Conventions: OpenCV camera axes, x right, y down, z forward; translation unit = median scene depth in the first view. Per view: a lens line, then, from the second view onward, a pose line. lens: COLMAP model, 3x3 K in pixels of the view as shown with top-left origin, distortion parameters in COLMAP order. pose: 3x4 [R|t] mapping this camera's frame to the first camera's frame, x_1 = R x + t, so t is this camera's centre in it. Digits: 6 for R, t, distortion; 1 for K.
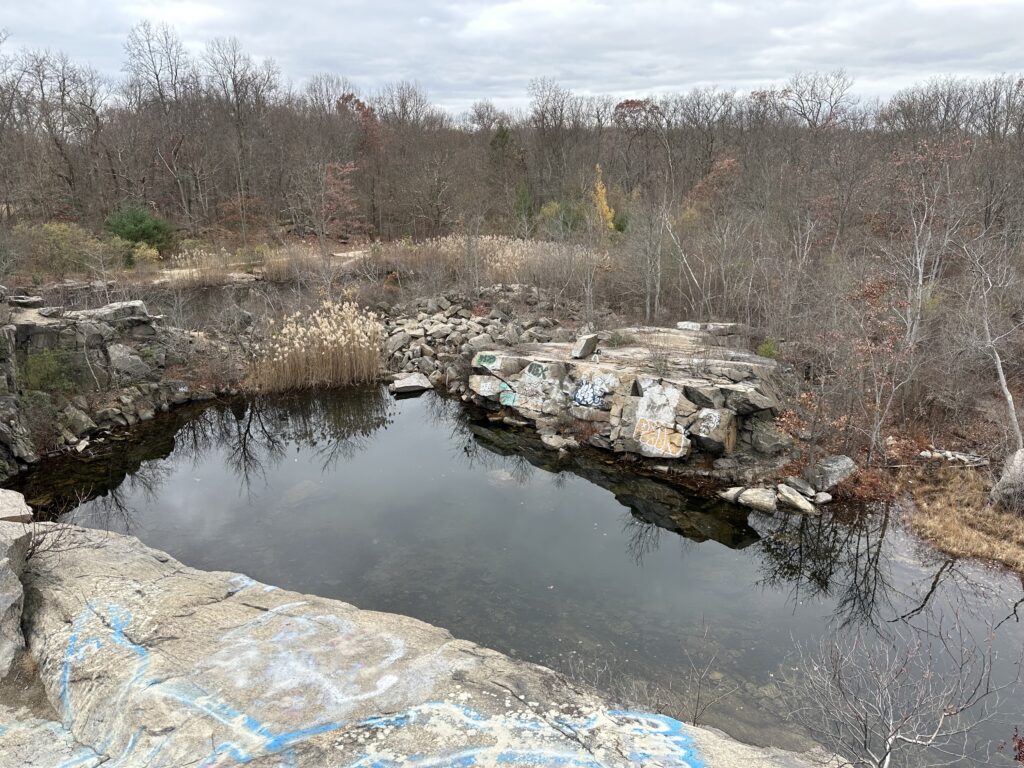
lens RADIAL K [[718.5, 0, 512.0], [0, 718.5, 384.0], [0, 0, 1]] dist [0.071782, -0.117632]
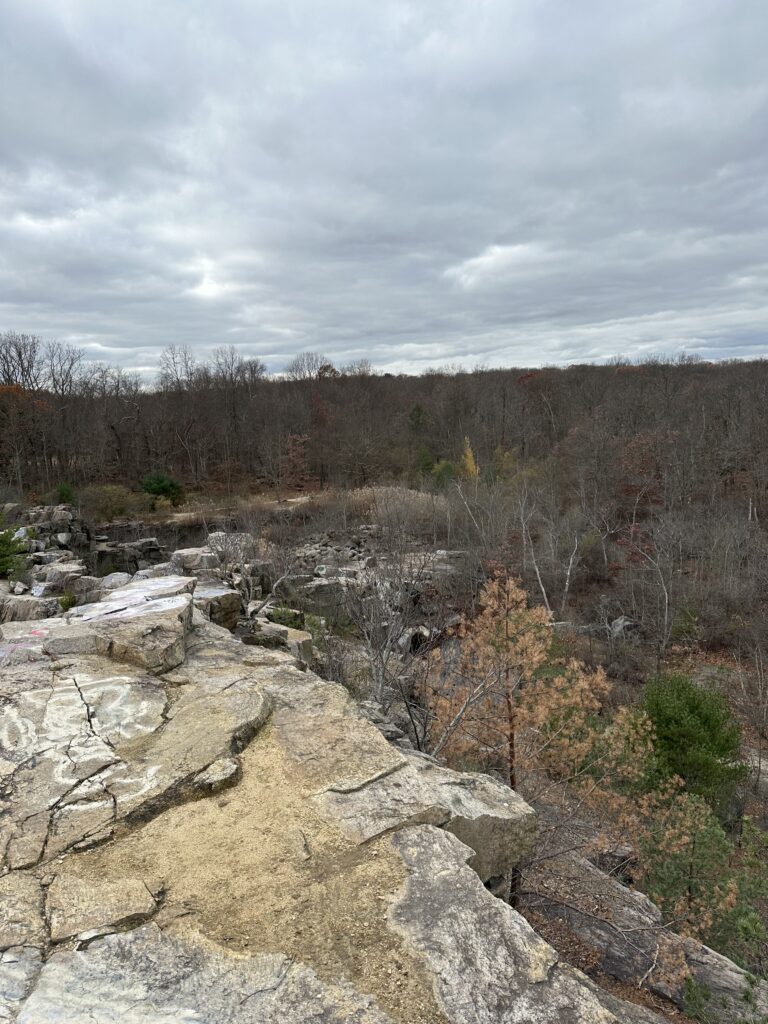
lens RADIAL K [[718.5, 0, 384.0], [0, 718.5, 512.0], [0, 0, 1]] dist [0.071782, -0.117632]
pose [[0.984642, -0.005091, -0.174510, 0.221042], [-0.017934, 0.991337, -0.130111, 0.028826], [0.173661, 0.131242, 0.976021, -0.406278]]
